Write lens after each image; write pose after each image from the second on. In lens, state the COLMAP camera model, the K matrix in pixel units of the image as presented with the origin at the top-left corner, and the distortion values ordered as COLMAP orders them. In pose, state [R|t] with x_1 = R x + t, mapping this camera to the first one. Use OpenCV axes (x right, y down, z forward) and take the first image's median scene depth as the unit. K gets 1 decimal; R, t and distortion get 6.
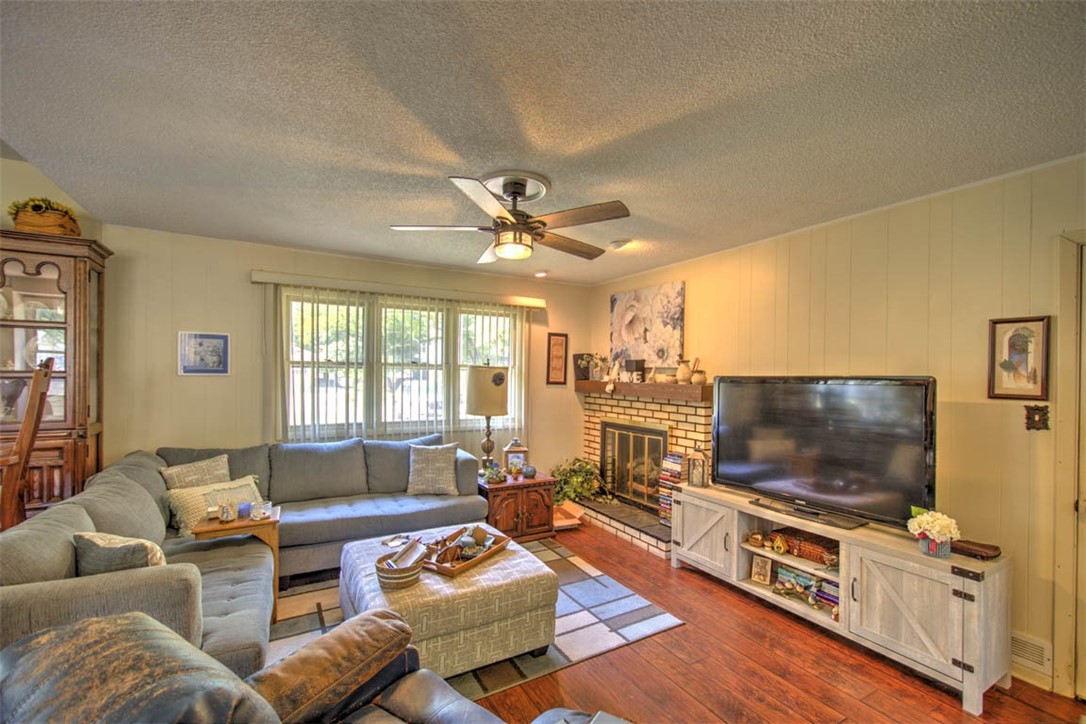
lens RADIAL K [[461.1, 0, 538.6], [0, 461.1, 375.7], [0, 0, 1]] dist [-0.001226, -0.000846]
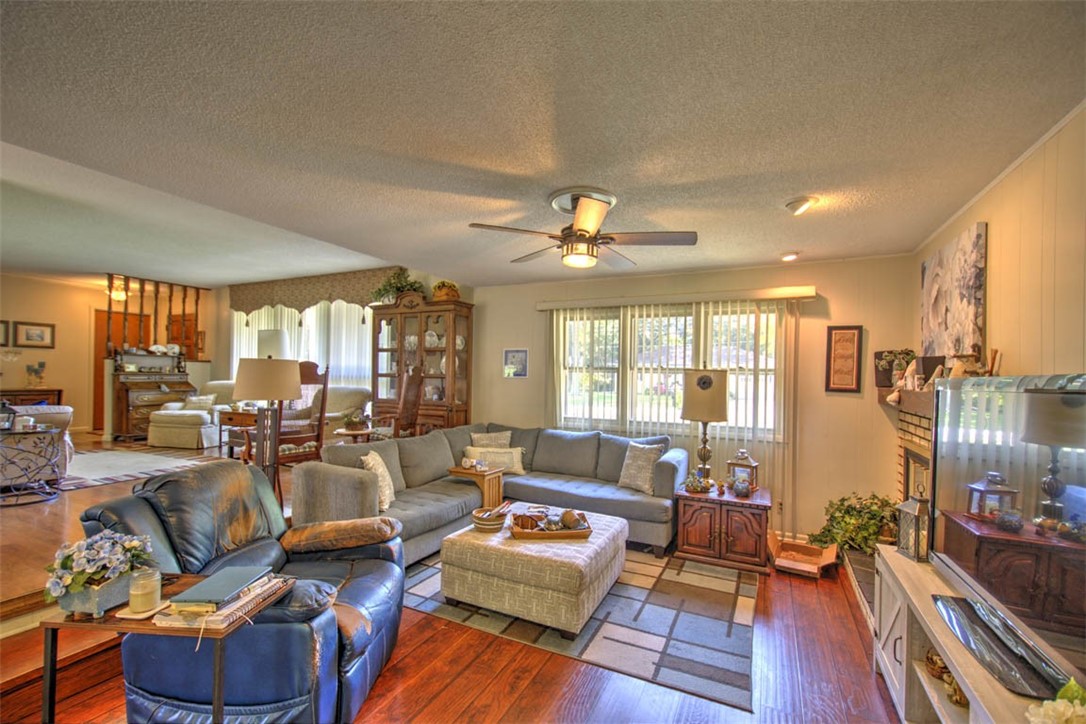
lens RADIAL K [[461.1, 0, 548.2], [0, 461.1, 379.9], [0, 0, 1]] dist [-0.001226, -0.000846]
pose [[0.572238, 0.006388, -0.820063, 0.458101], [-0.010776, 0.999942, 0.000270, 0.004204], [0.820017, 0.008683, 0.572273, 0.188585]]
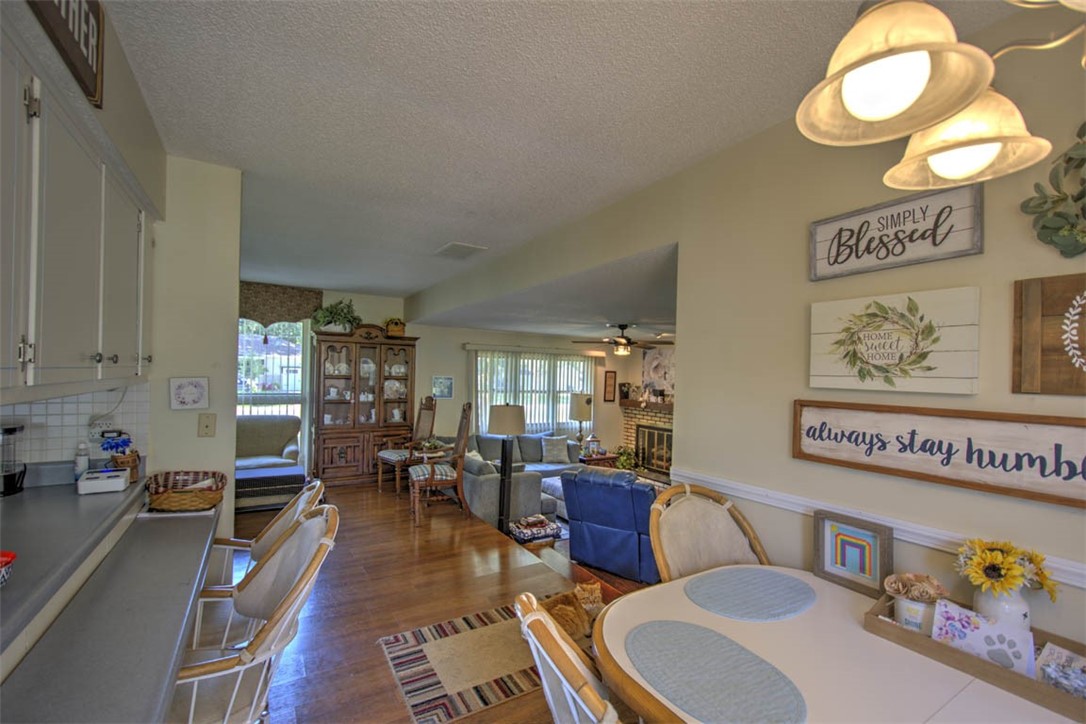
lens RADIAL K [[461.1, 0, 536.9], [0, 461.1, 369.1], [0, 0, 1]] dist [-0.001226, -0.000846]
pose [[0.999354, 0.015755, 0.032294, -0.328607], [-0.015383, 0.999813, -0.011721, -0.088666], [-0.032472, 0.011217, 0.999410, -0.775648]]
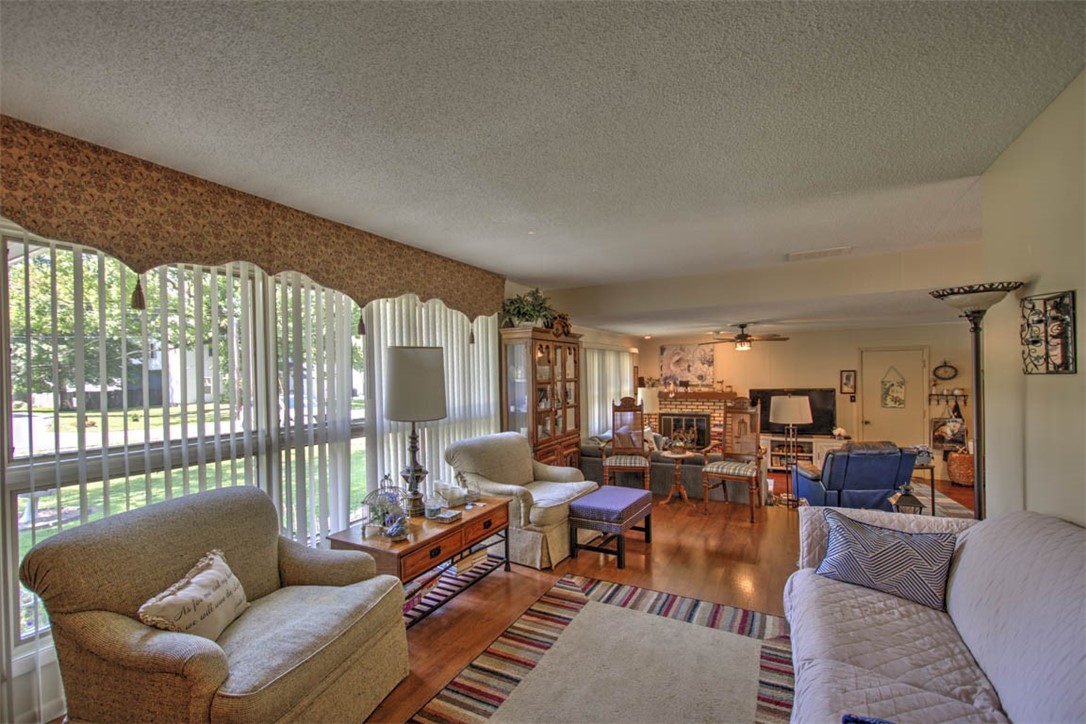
lens RADIAL K [[461.1, 0, 544.1], [0, 461.1, 373.1], [0, 0, 1]] dist [-0.001226, -0.000846]
pose [[0.848516, -0.028438, 0.528405, -1.419926], [0.031688, 0.999494, 0.002906, -0.097164], [-0.528220, 0.014279, 0.848987, -0.385235]]
